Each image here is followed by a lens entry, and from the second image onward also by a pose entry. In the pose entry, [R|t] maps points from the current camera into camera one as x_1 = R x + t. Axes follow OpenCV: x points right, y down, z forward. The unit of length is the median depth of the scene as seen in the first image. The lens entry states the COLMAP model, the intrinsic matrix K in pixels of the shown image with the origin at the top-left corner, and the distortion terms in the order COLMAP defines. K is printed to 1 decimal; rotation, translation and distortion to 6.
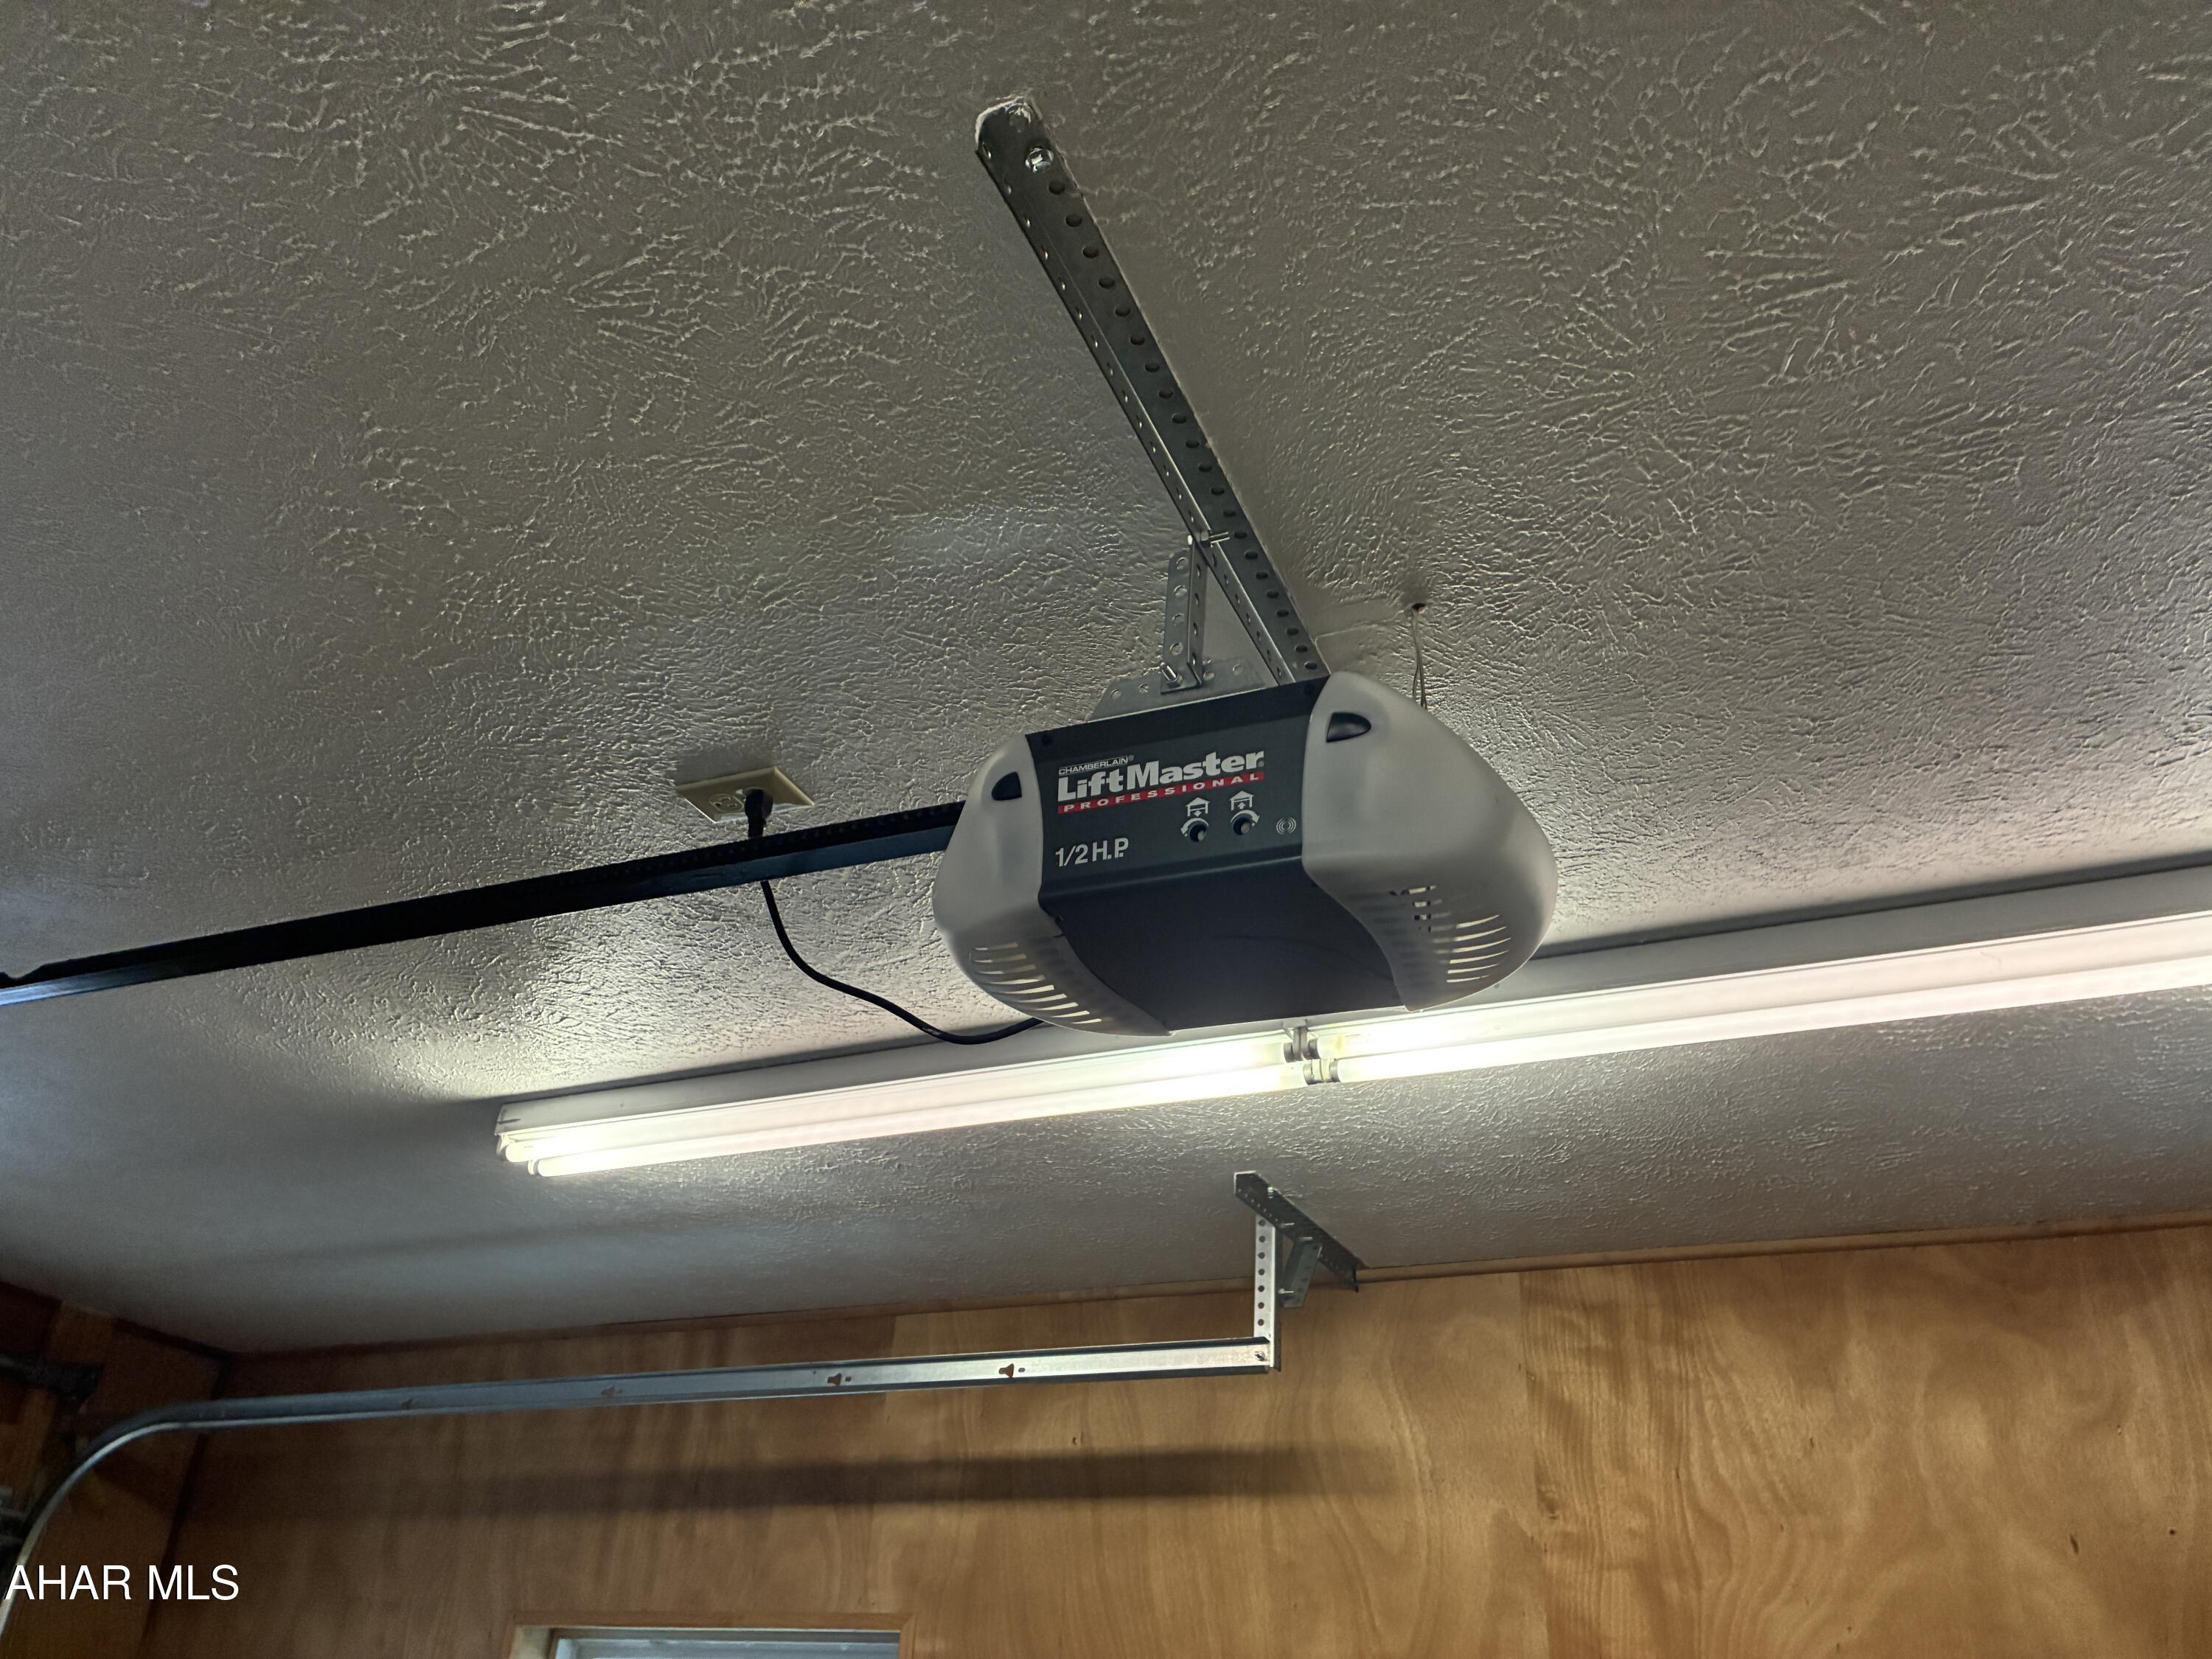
lens RADIAL K [[1686.0, 0, 1105.8], [0, 1686.0, 811.4], [0, 0, 1]] dist [0.028495, -0.027513]
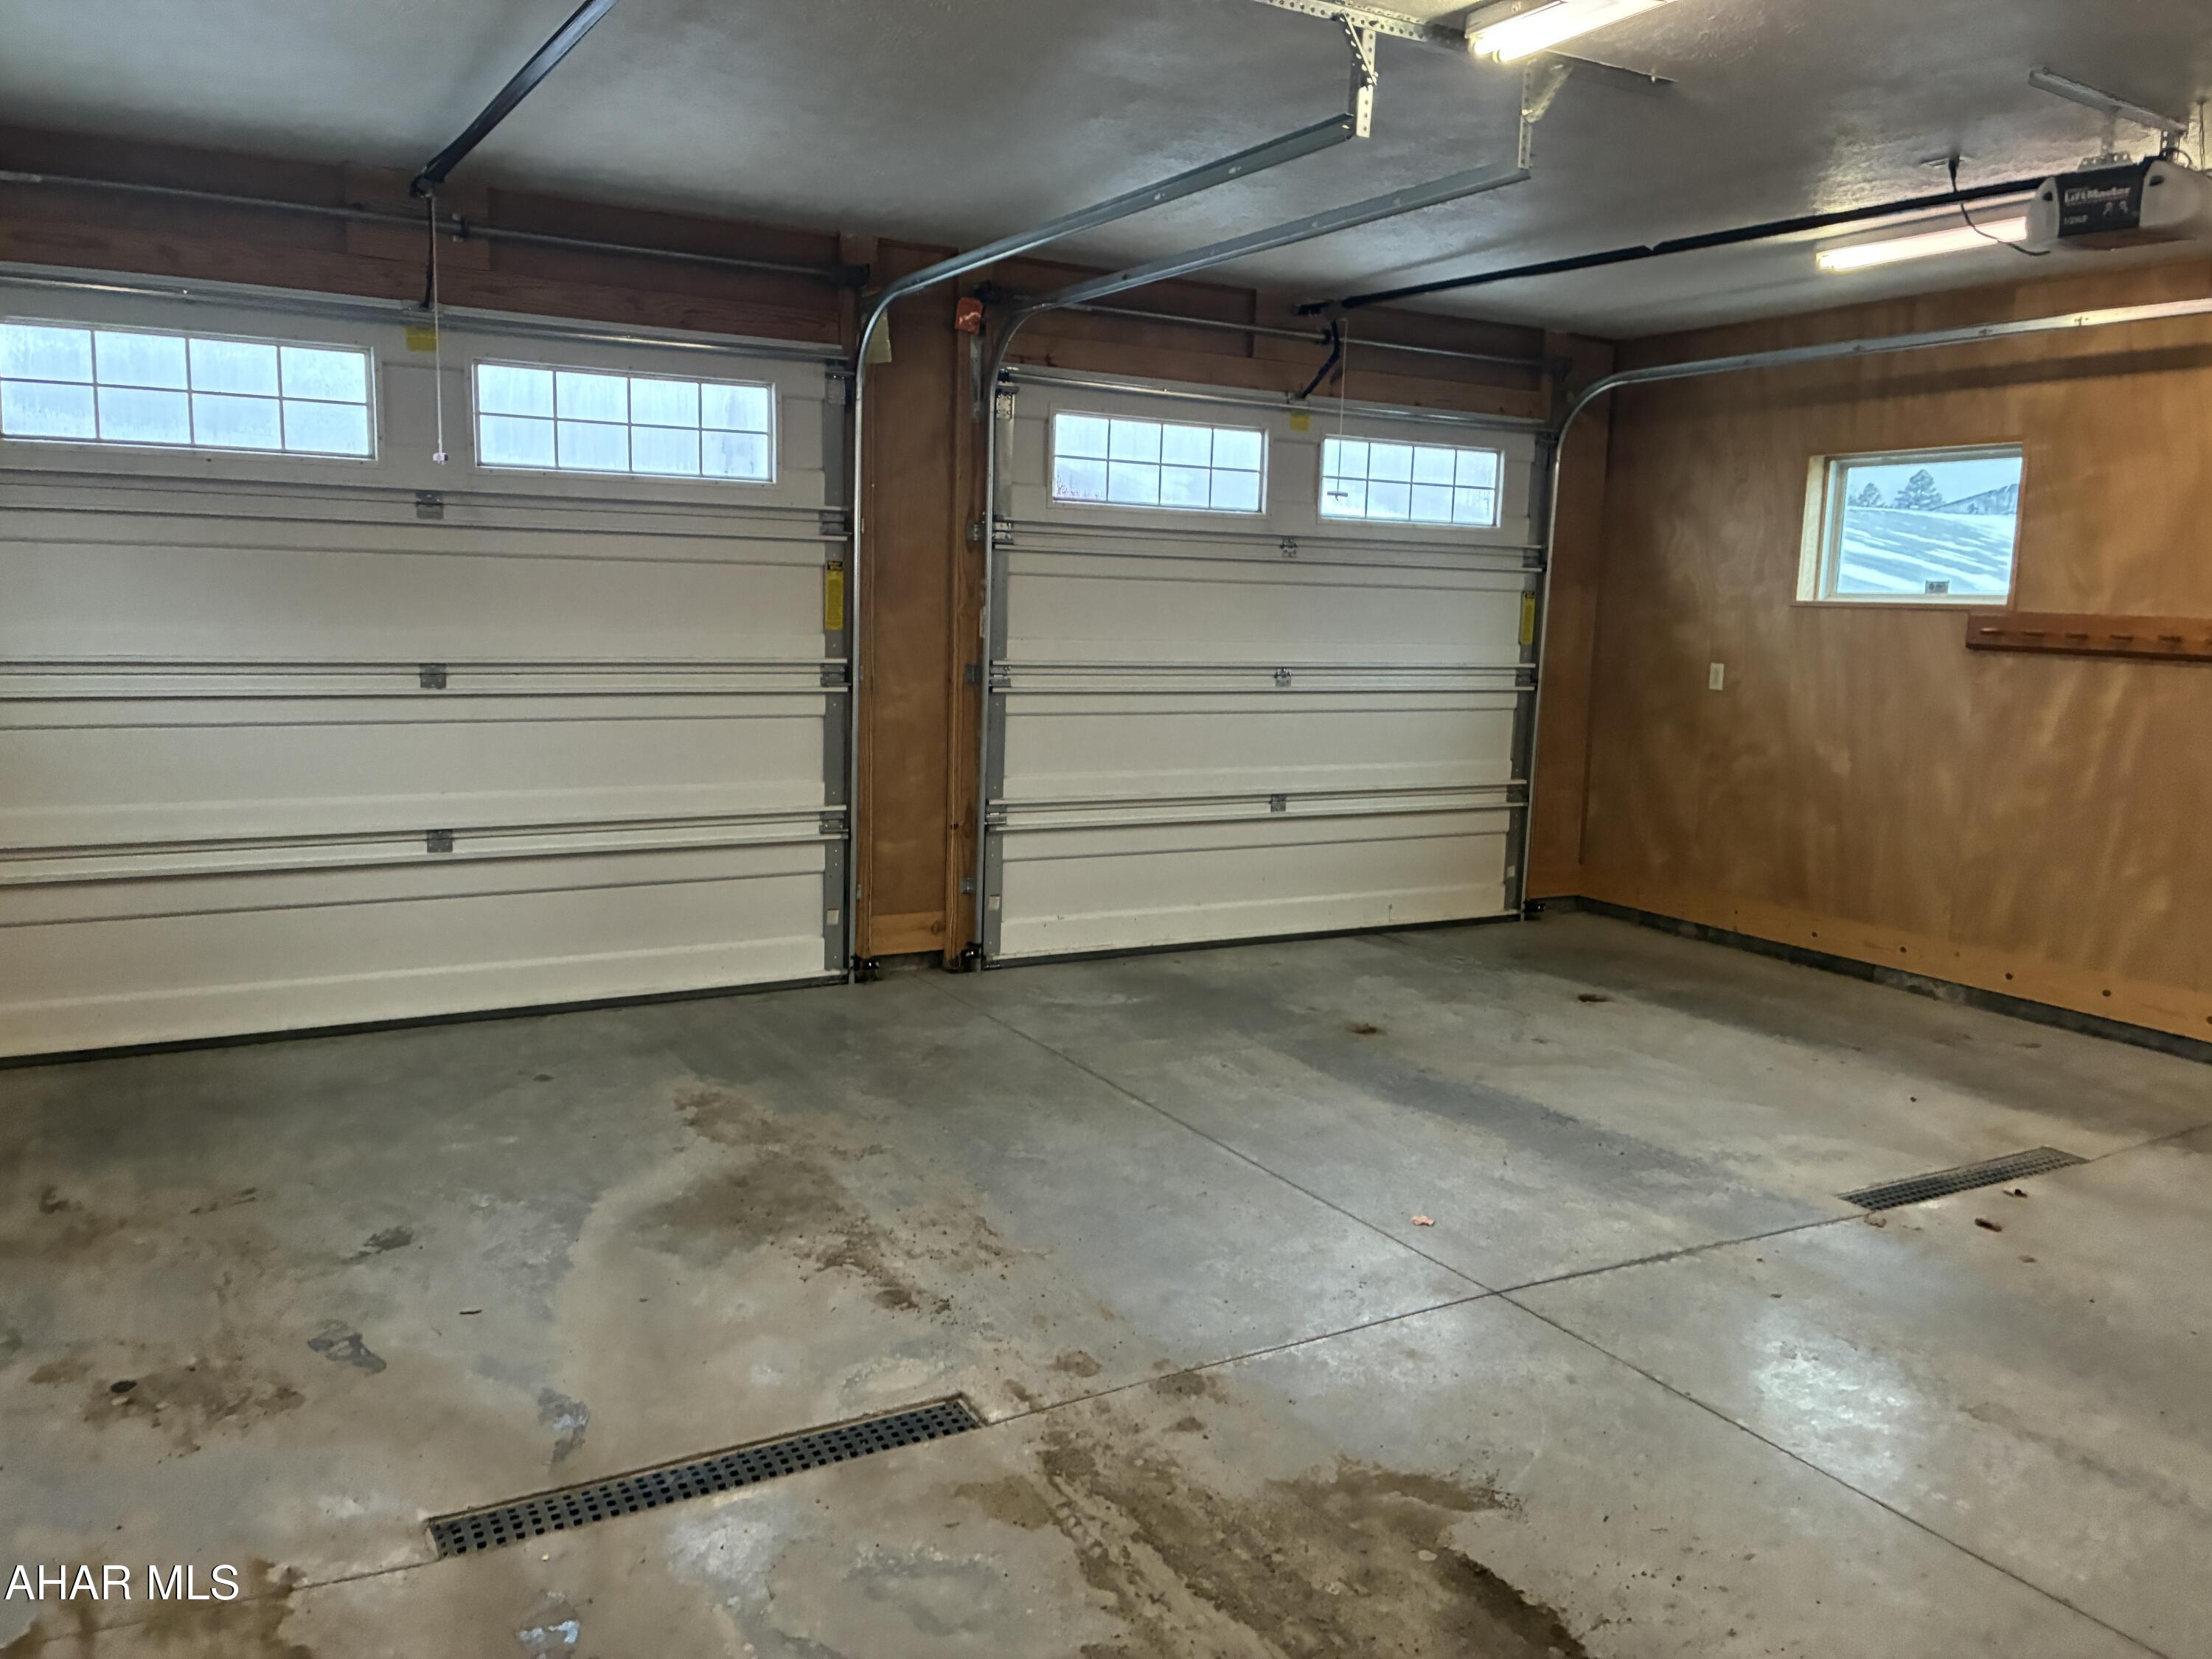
lens RADIAL K [[1686.0, 0, 1091.2], [0, 1686.0, 823.9], [0, 0, 1]] dist [0.028495, -0.027513]
pose [[0.819193, 0.047494, -0.571549, 0.154924], [0.304711, 0.808231, 0.503899, -0.536715], [0.485875, -0.586947, 0.647625, -1.180934]]
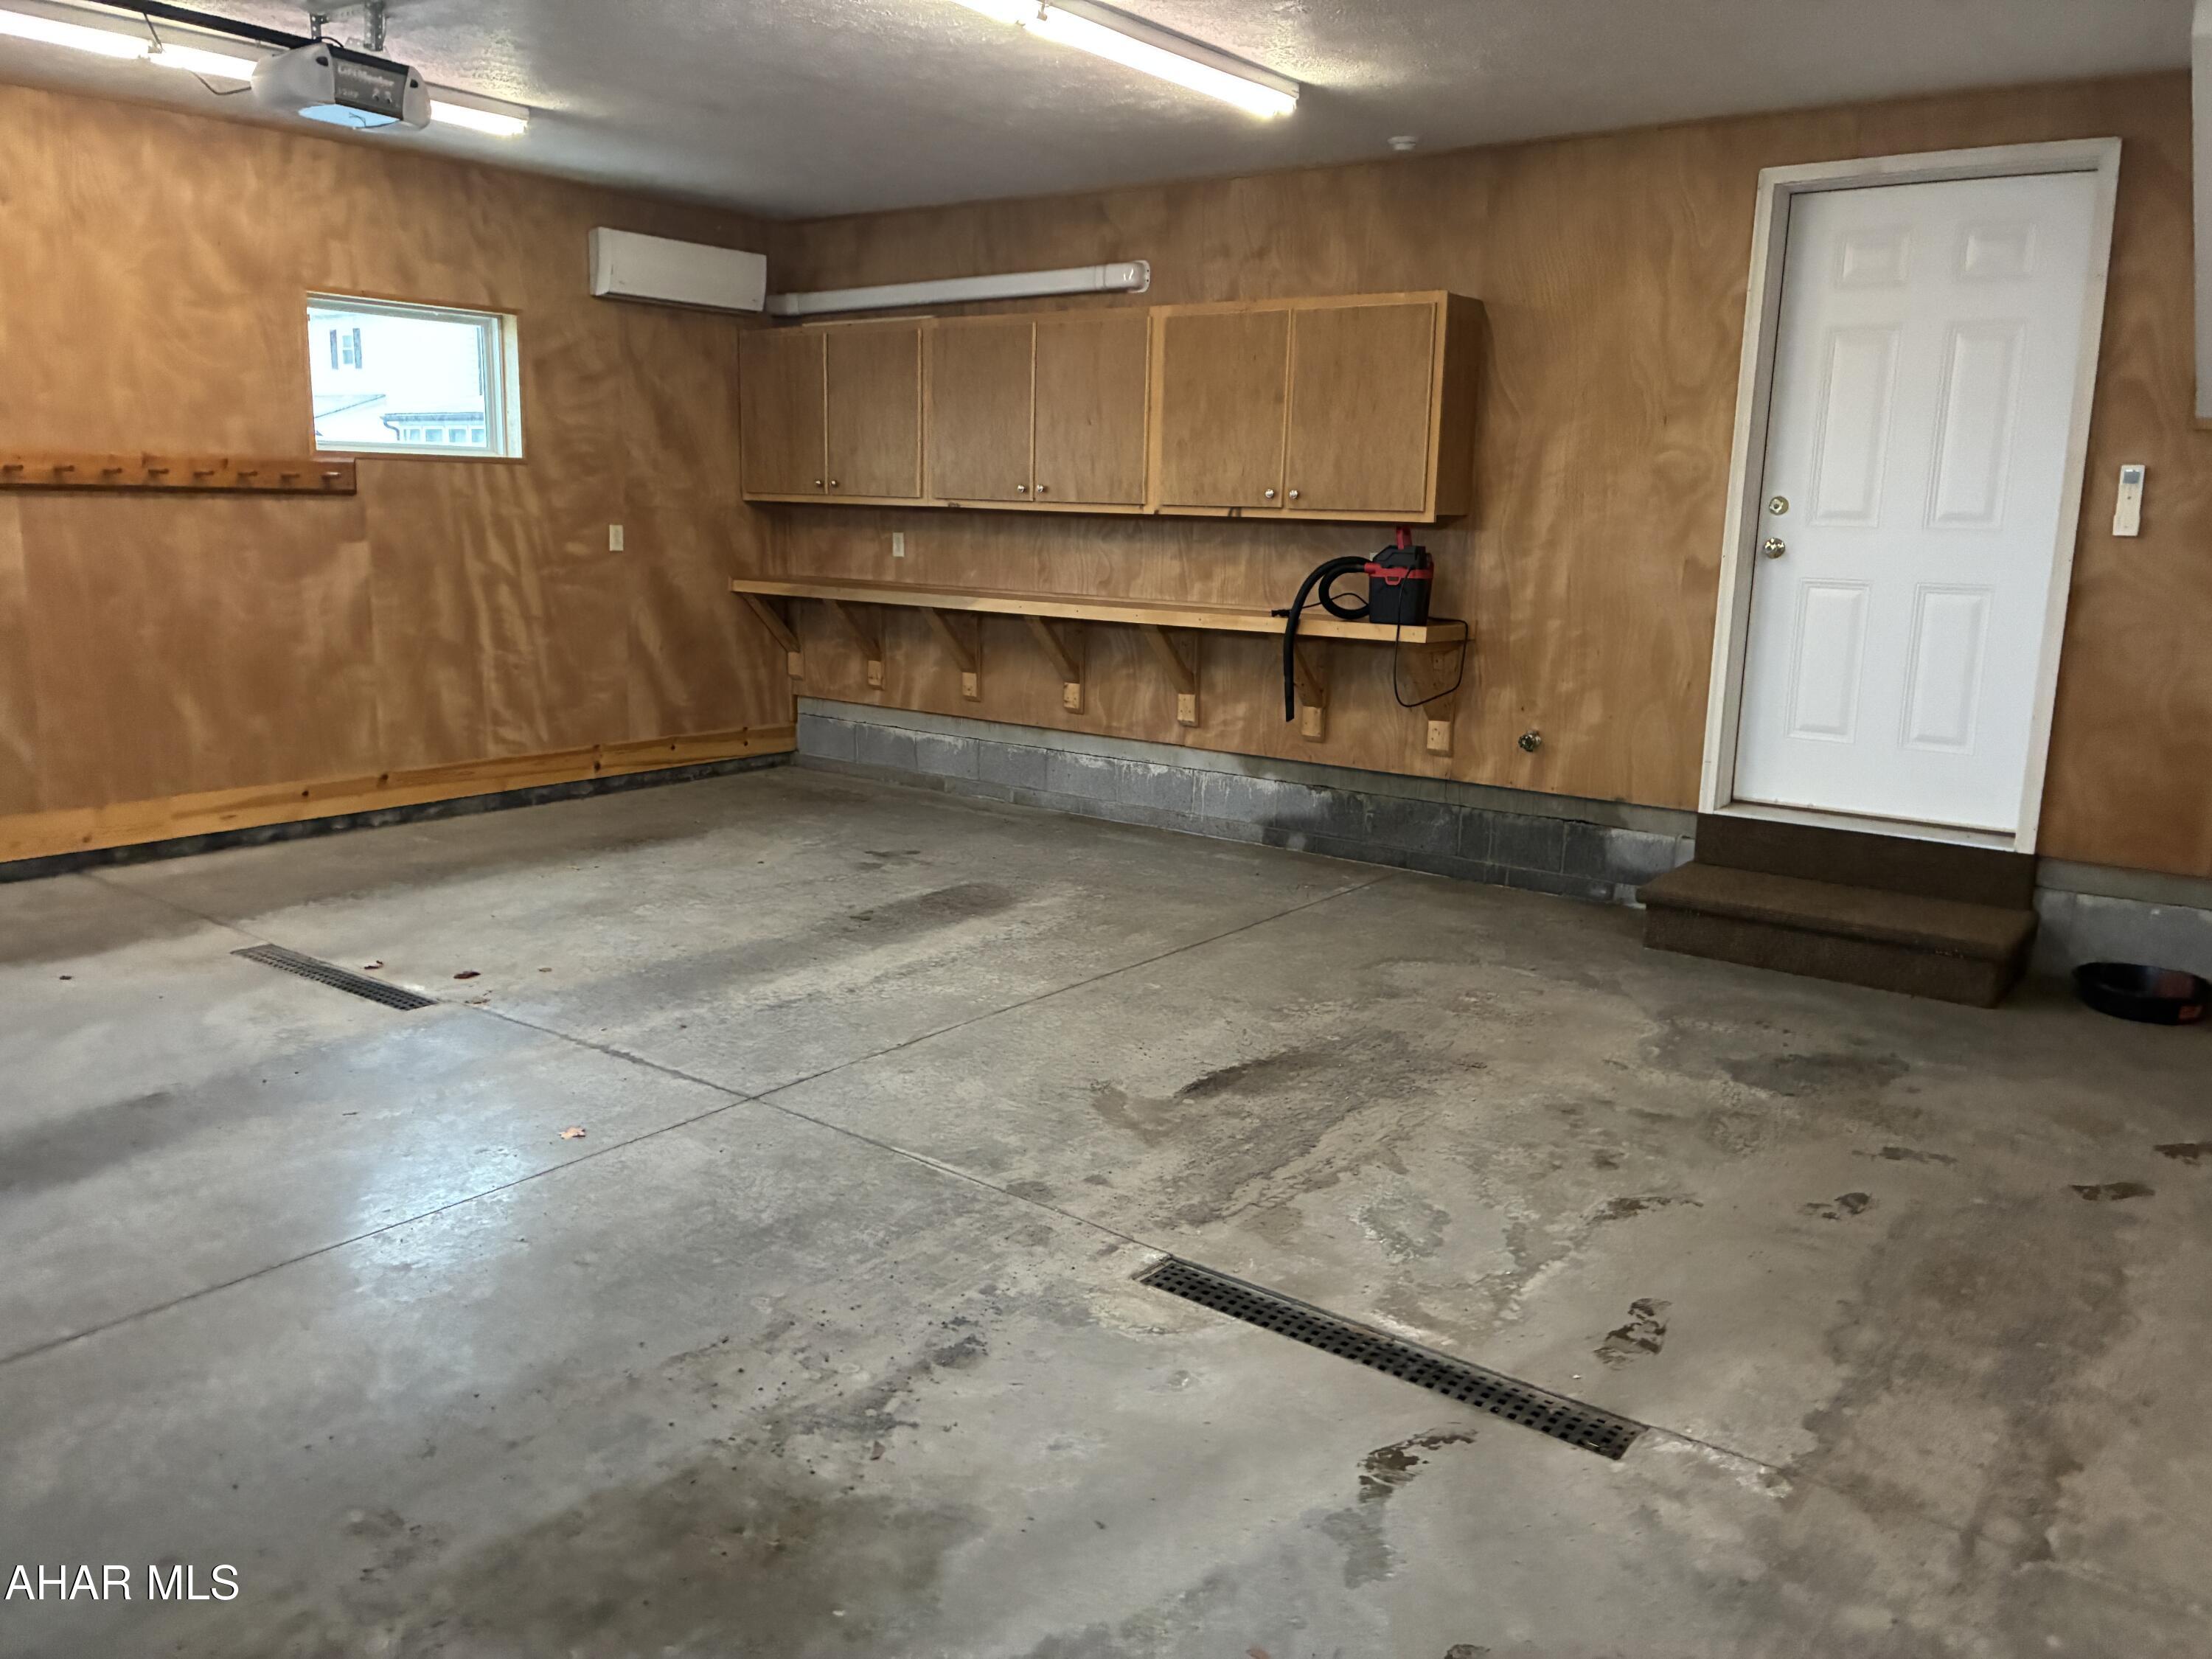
lens RADIAL K [[1686.0, 0, 1103.7], [0, 1686.0, 824.0], [0, 0, 1]] dist [0.028495, -0.027513]
pose [[0.192796, -0.239826, 0.951479, -1.501846], [-0.507609, 0.805463, 0.305878, -0.275410], [-0.839739, -0.541952, 0.033552, -0.590305]]
